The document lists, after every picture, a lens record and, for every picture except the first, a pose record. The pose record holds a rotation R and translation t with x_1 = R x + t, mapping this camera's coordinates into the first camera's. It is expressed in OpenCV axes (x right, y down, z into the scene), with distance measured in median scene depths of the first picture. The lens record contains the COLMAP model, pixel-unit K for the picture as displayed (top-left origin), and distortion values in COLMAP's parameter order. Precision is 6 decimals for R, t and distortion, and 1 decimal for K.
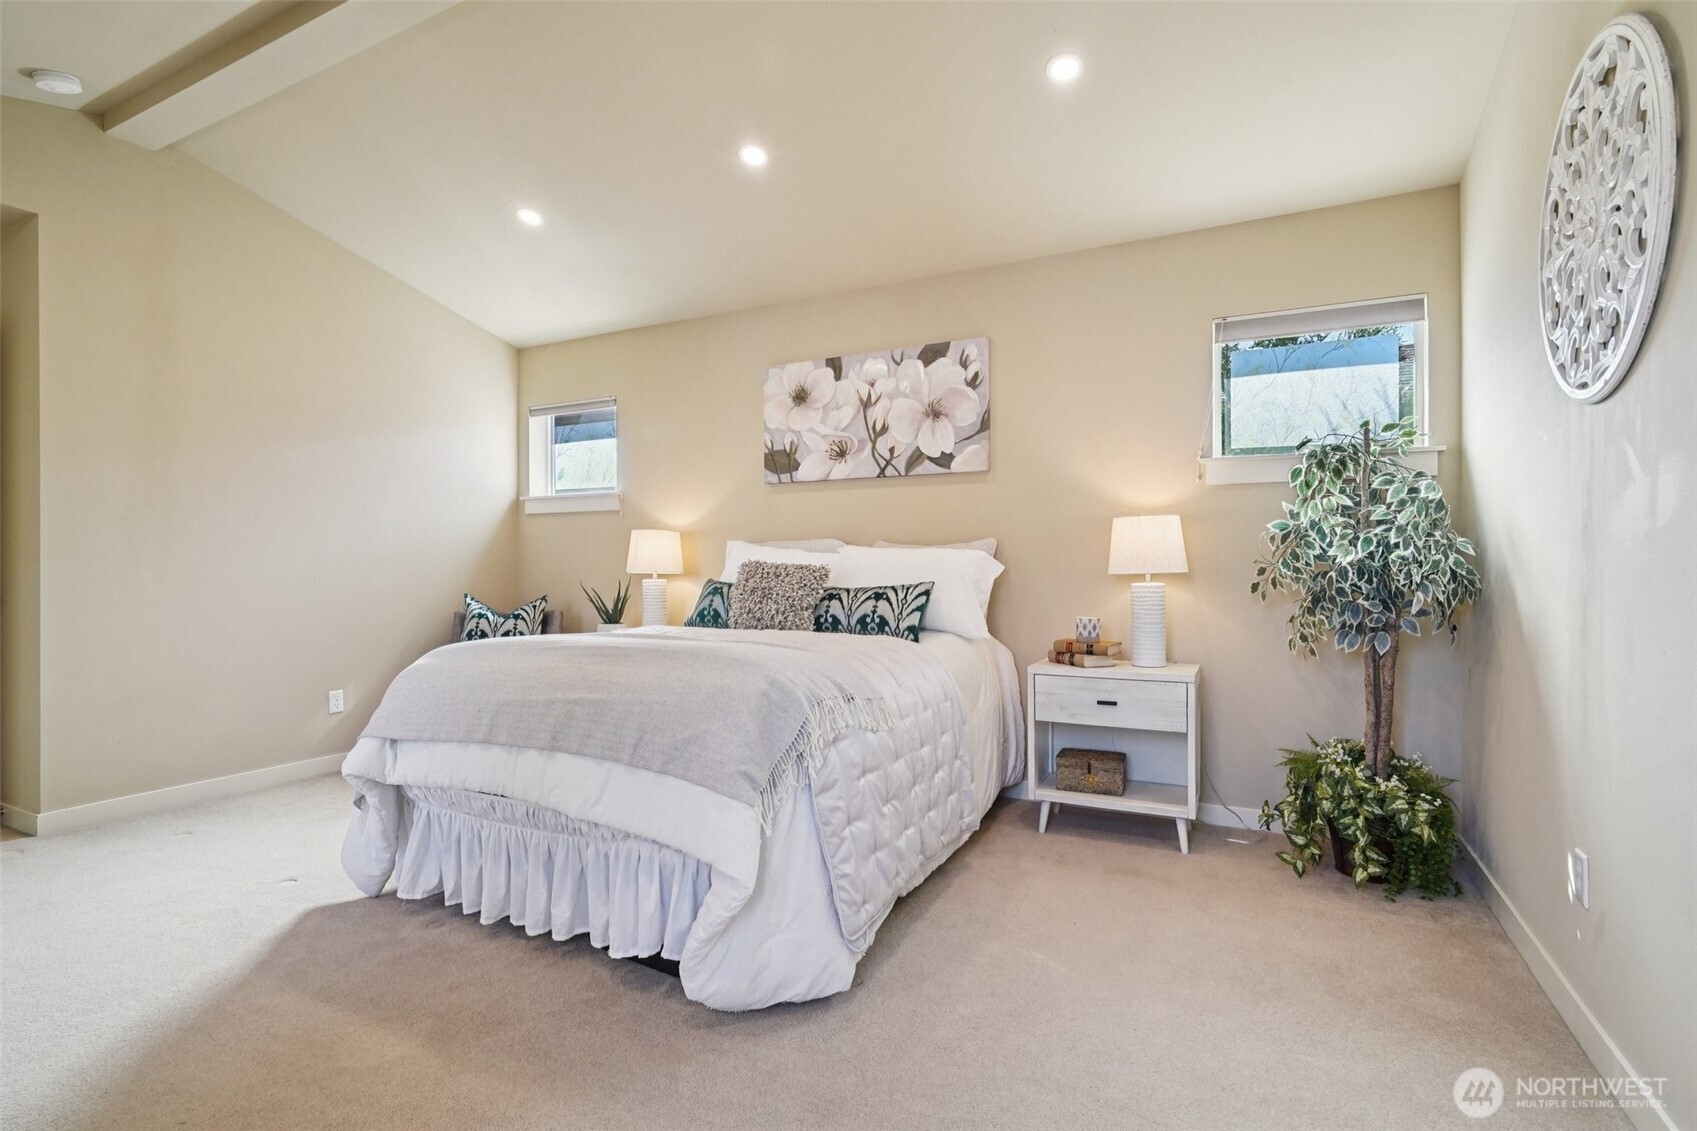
lens RADIAL K [[802.2, 0, 846.0], [0, 802.2, 559.1], [0, 0, 1]] dist [-0.011777, 0.003182]
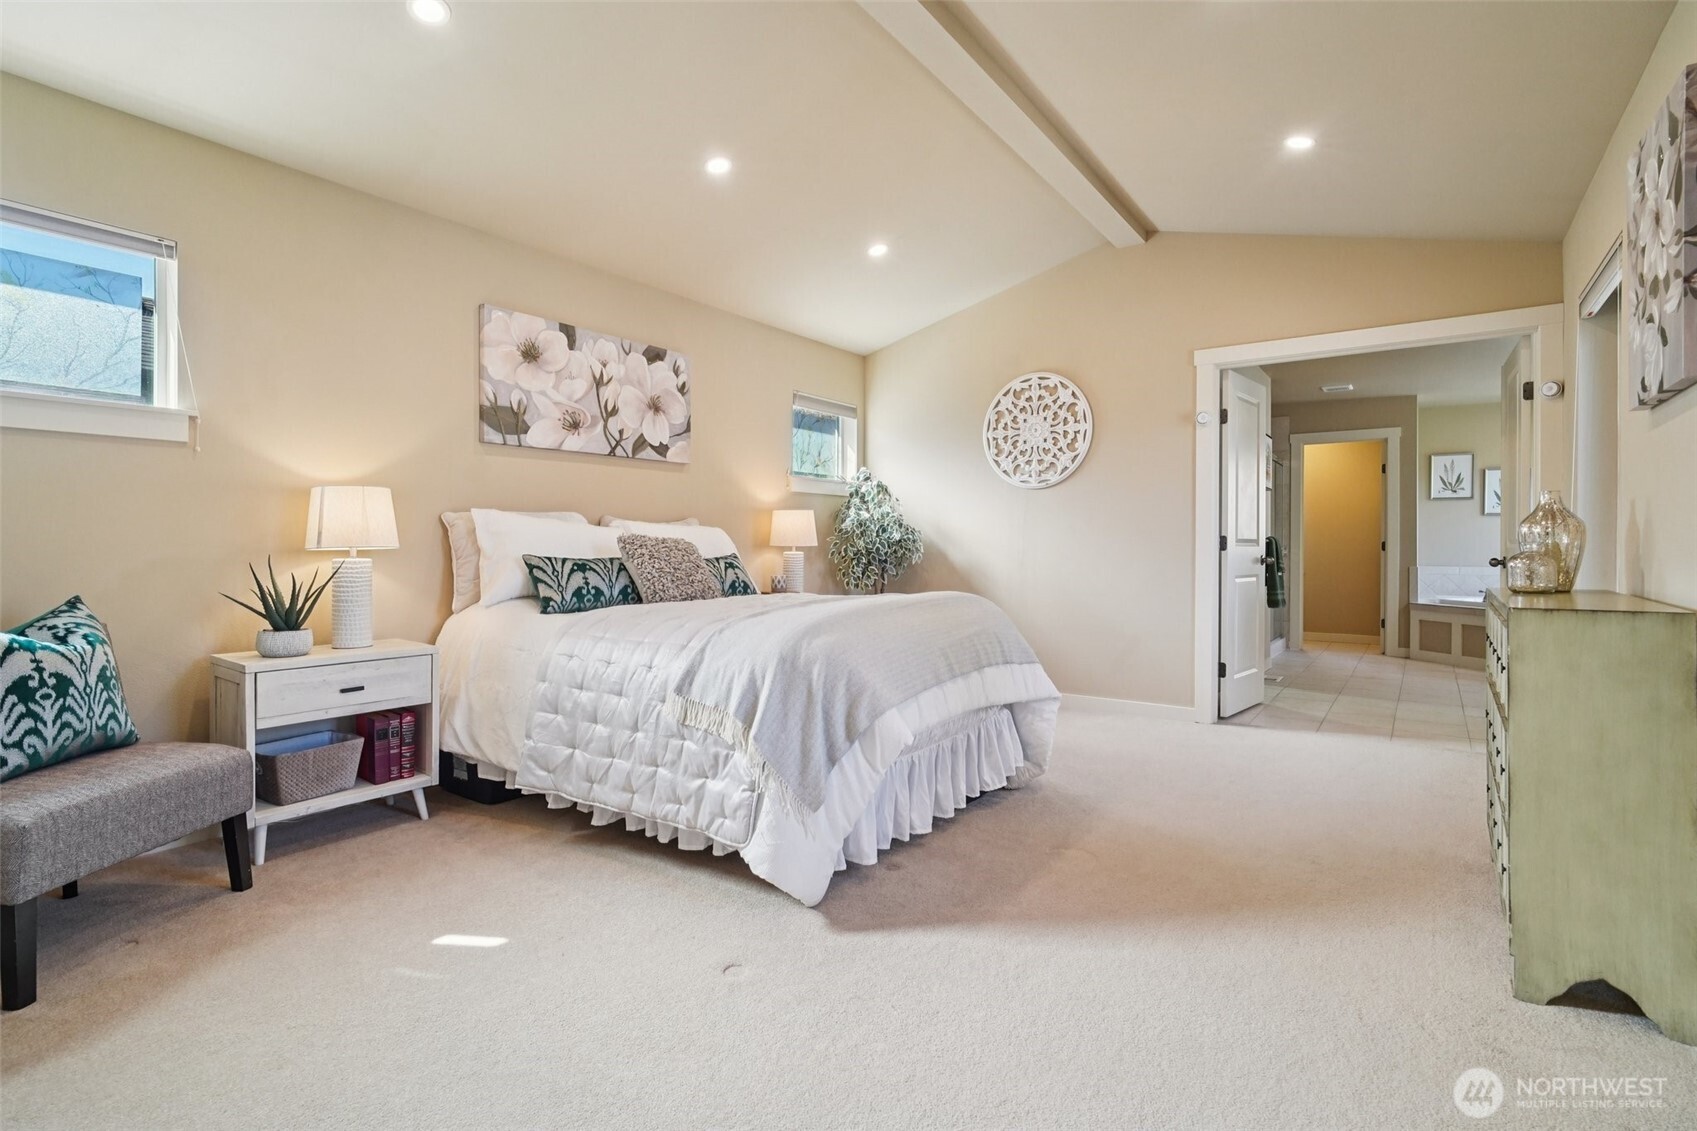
lens RADIAL K [[802.2, 0, 845.9], [0, 802.2, 559.2], [0, 0, 1]] dist [-0.011777, 0.003182]
pose [[0.152251, -0.020946, 0.988120, -0.954470], [-0.015795, 0.999596, 0.023623, 0.004566], [-0.988216, -0.019204, 0.151859, 0.529273]]
